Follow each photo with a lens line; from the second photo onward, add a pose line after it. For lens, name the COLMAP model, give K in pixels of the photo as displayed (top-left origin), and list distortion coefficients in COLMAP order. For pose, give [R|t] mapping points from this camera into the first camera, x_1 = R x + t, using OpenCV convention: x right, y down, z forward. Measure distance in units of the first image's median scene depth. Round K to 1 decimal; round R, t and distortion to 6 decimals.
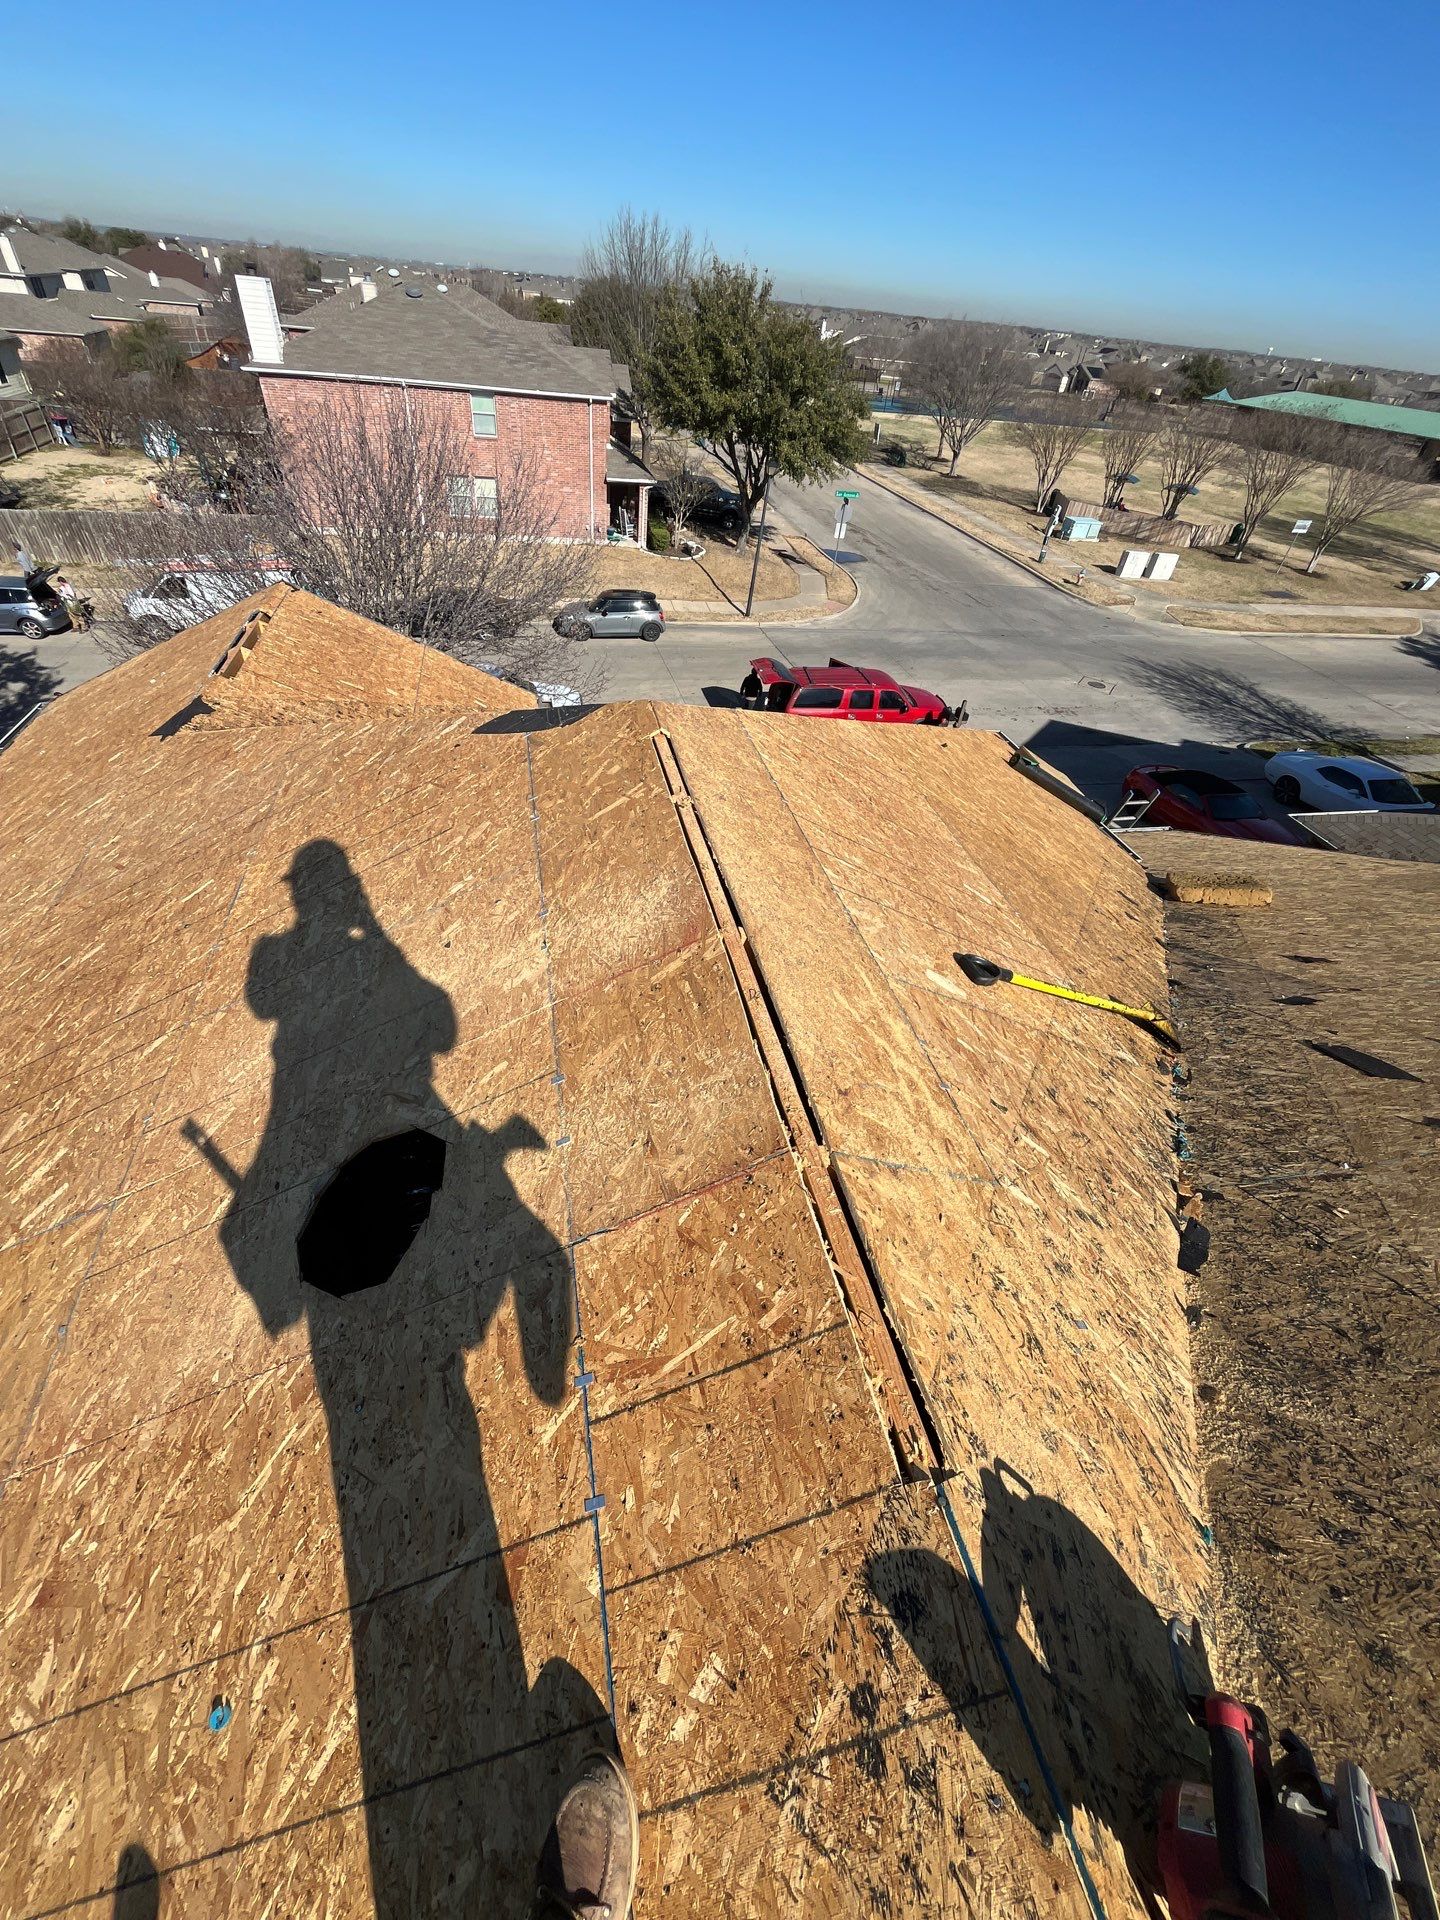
lens RADIAL K [[779.5, 0, 720.7], [0, 779.5, 956.2], [0, 0, 1]] dist [-0.005875, 0.000133]
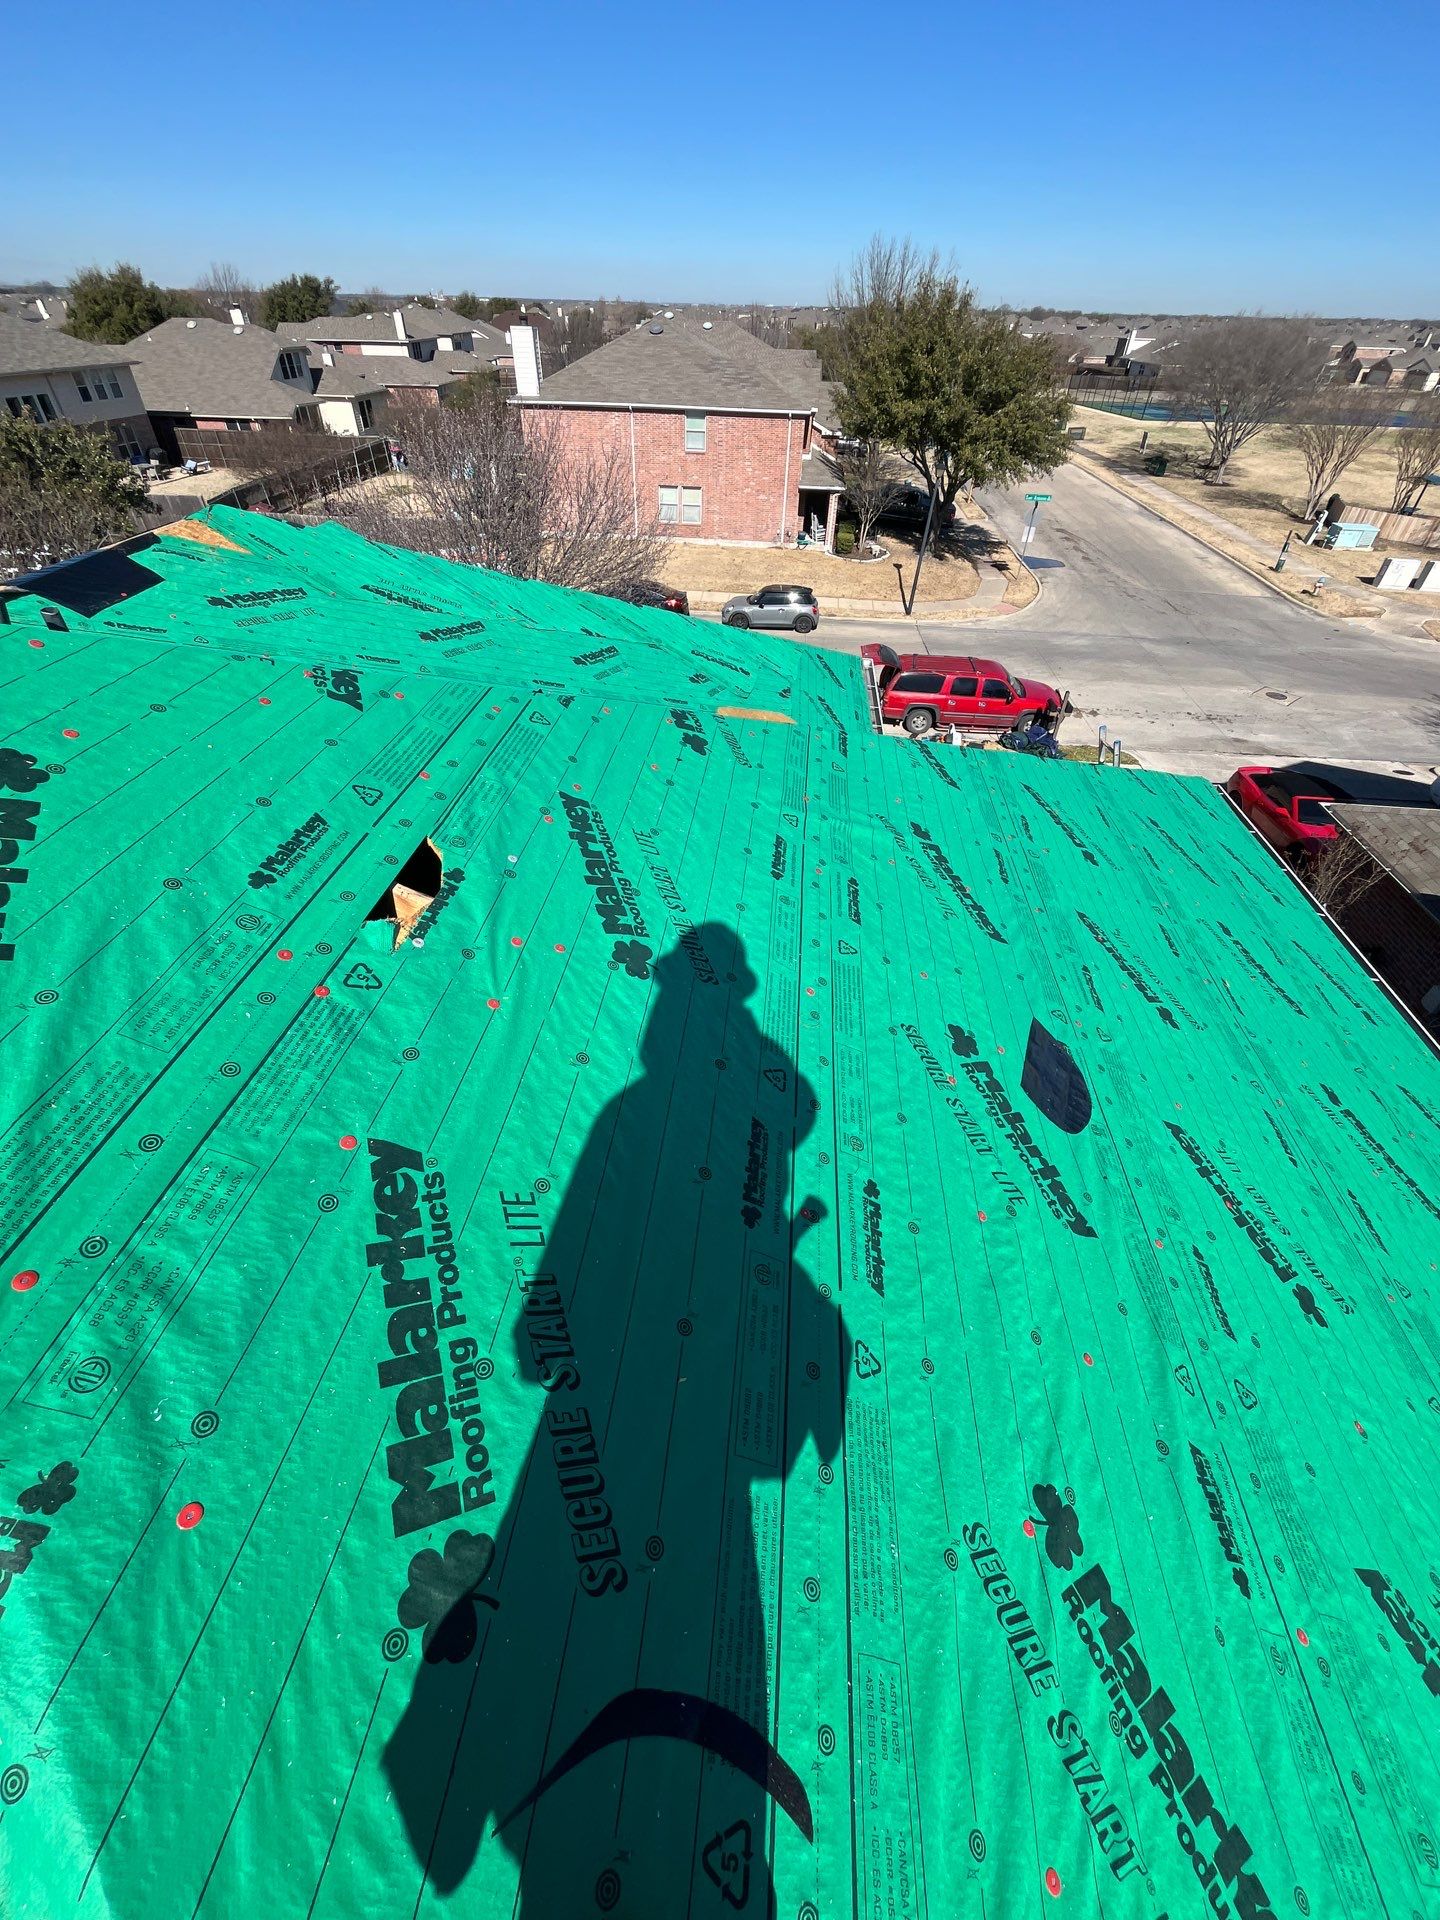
lens RADIAL K [[787.7, 0, 724.0], [0, 787.7, 953.2], [0, 0, 1]] dist [-0.002673, 0.000185]
pose [[0.947669, 0.146061, -0.283882, 0.143136], [-0.155367, 0.987802, -0.010415, 0.047016], [0.278897, 0.053976, 0.958803, -0.035622]]
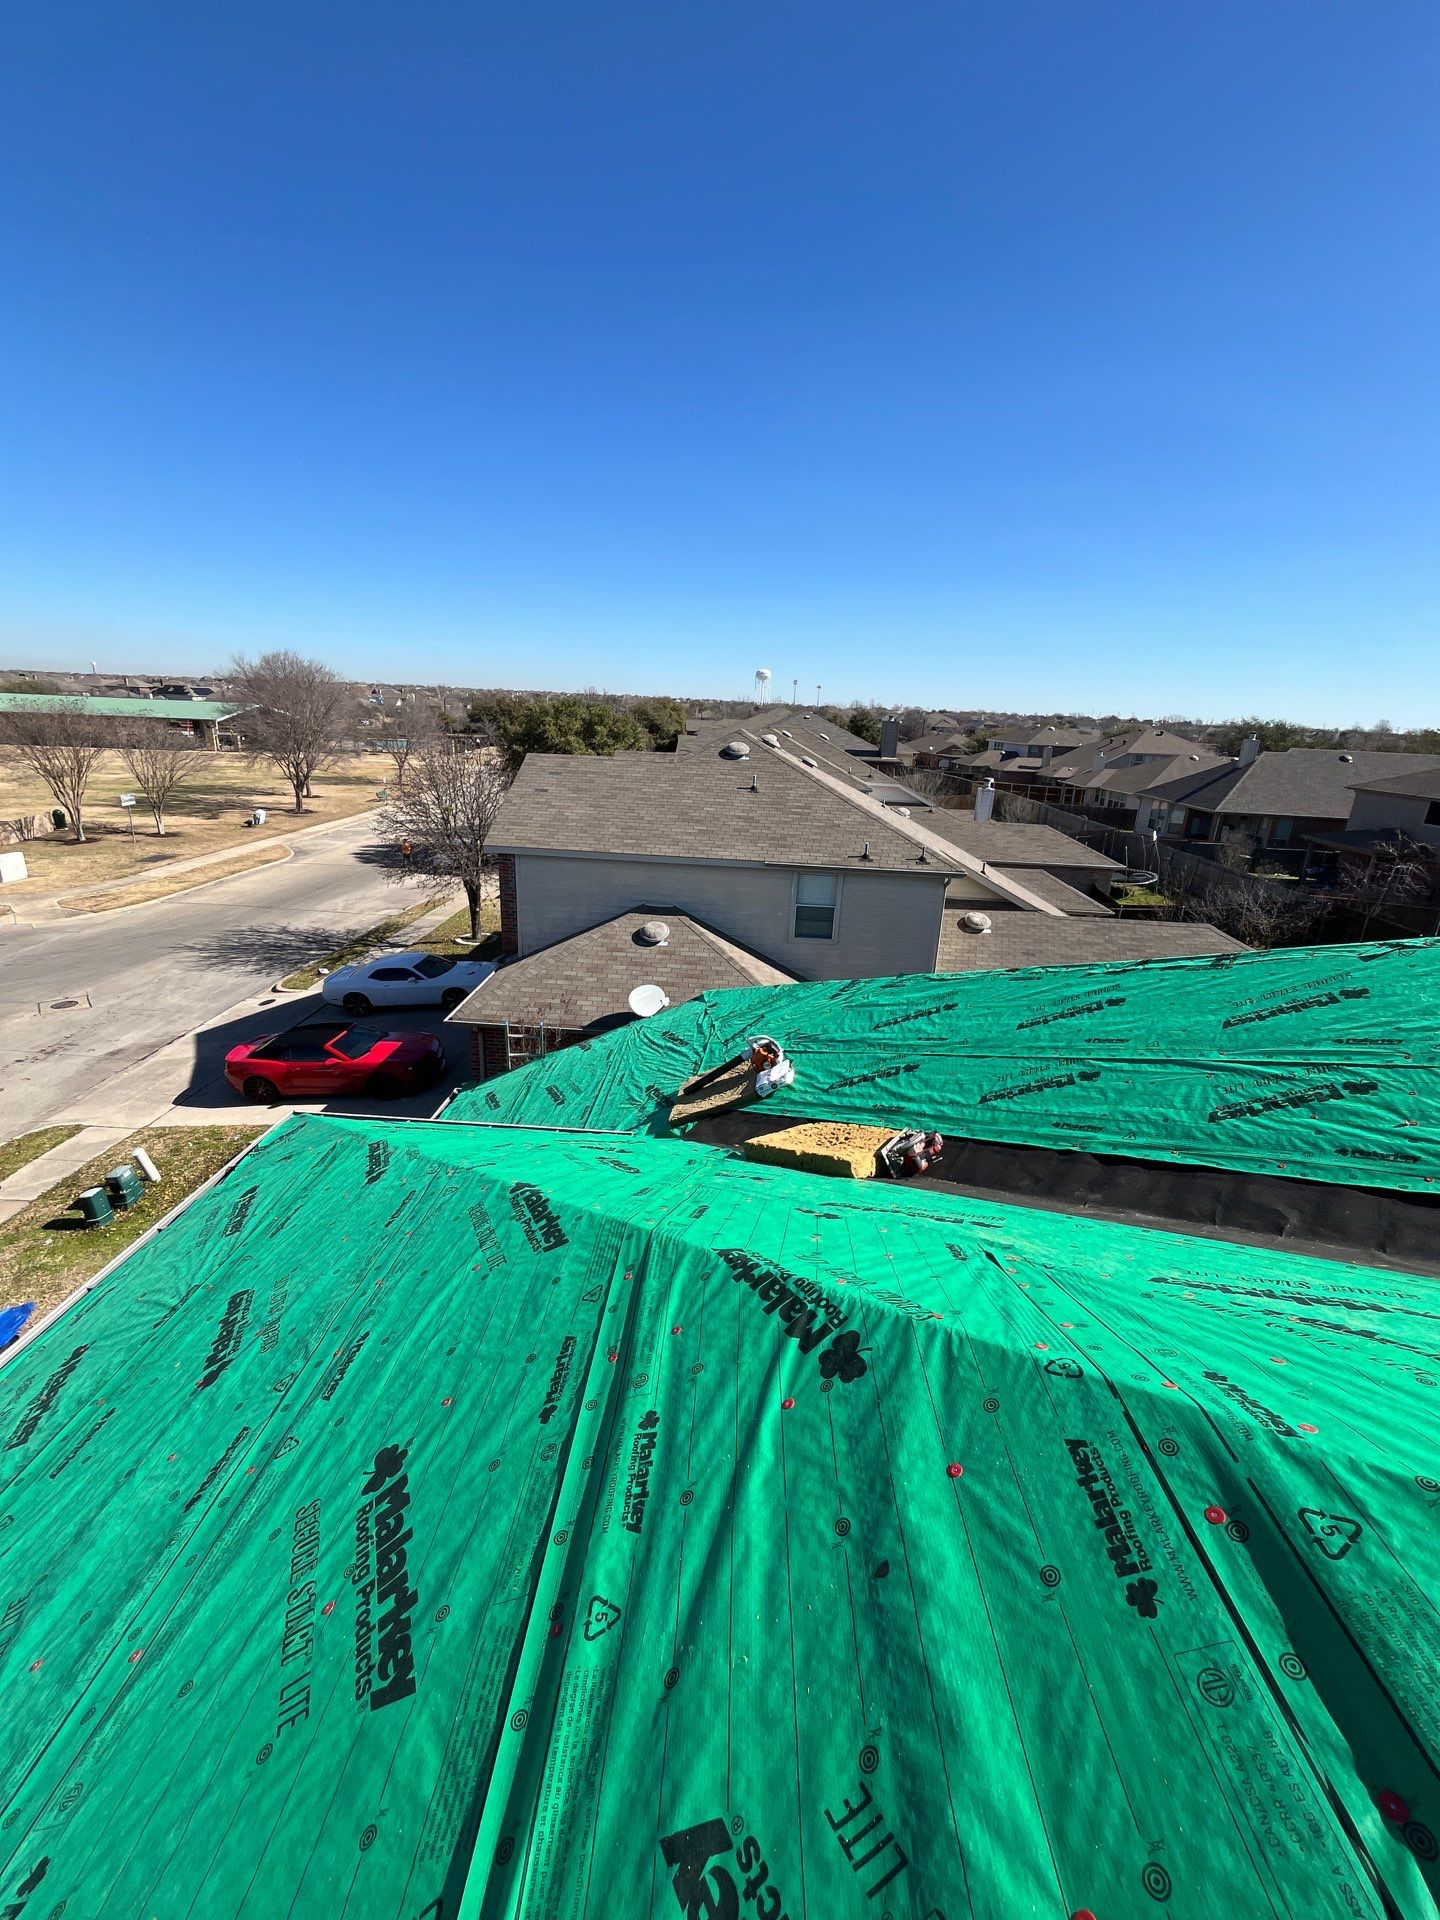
lens RADIAL K [[772.6, 0, 721.3], [0, 772.6, 953.3], [0, 0, 1]] dist [-0.006206, 0.000137]
pose [[0.267371, -0.362073, 0.892981, -0.022717], [0.606703, 0.783224, 0.135915, -0.069094], [-0.748615, 0.505434, 0.429082, 0.097554]]
